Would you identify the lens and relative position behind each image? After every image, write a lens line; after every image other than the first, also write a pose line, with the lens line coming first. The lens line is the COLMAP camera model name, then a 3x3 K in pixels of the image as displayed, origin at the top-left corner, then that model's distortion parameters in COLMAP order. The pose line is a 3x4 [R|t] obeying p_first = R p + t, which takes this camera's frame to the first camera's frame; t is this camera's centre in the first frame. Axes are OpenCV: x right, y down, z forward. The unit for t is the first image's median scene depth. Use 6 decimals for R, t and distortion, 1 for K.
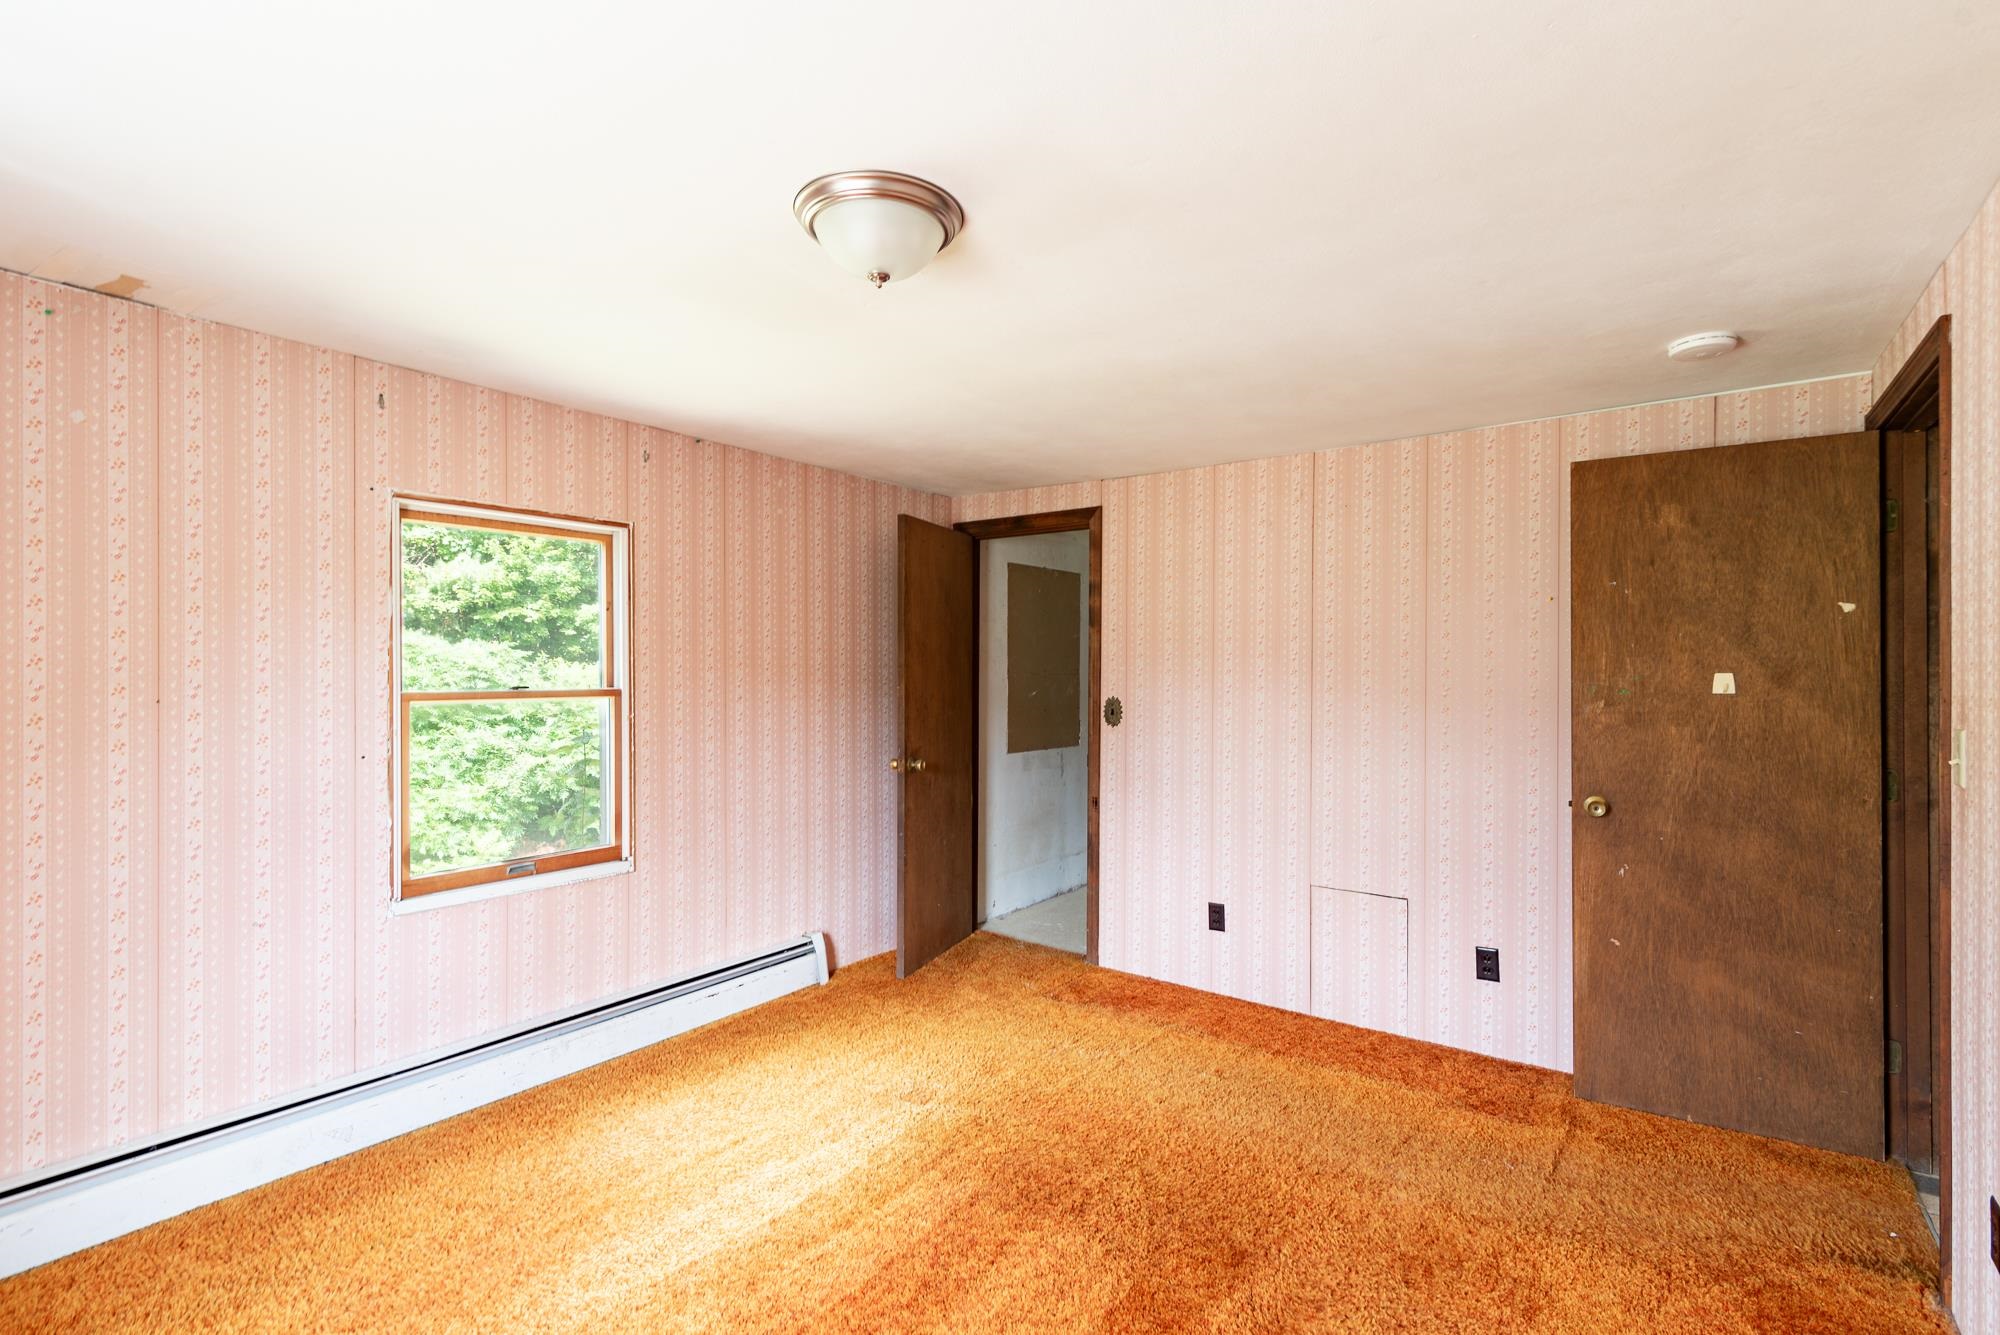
lens RADIAL K [[913.9, 0, 1002.3], [0, 913.9, 670.9], [0, 0, 1]] dist [-0.000614, -0.000632]
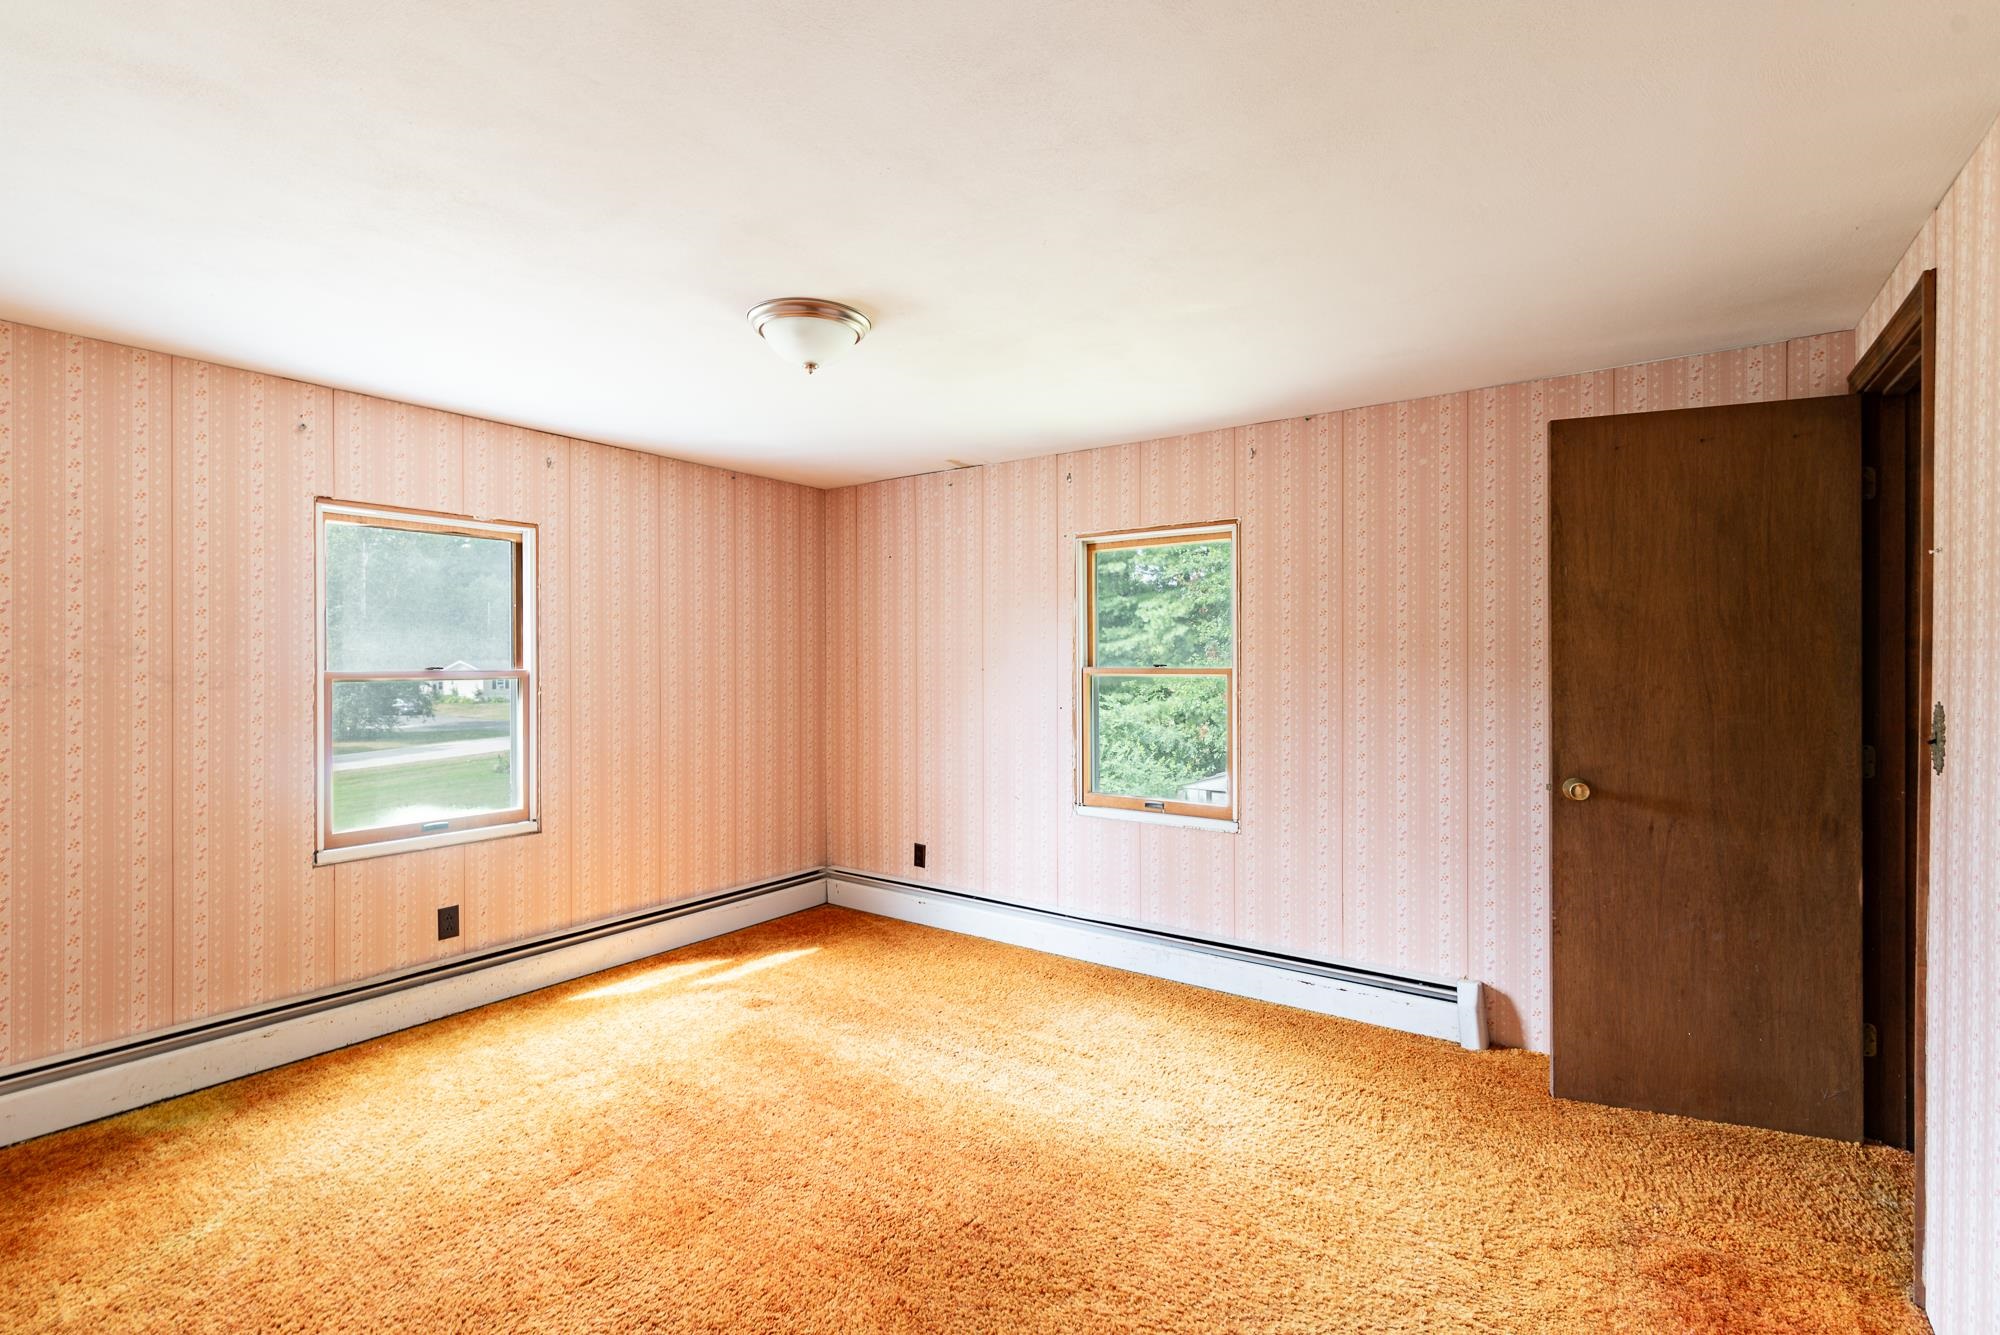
lens RADIAL K [[913.9, 0, 1000.8], [0, 913.9, 662.9], [0, 0, 1]] dist [-0.000614, -0.000632]
pose [[0.008745, 0.008629, -0.999925, 0.655571], [0.005363, 0.999948, 0.008677, 0.001720], [0.999947, -0.005439, 0.008698, 0.663382]]
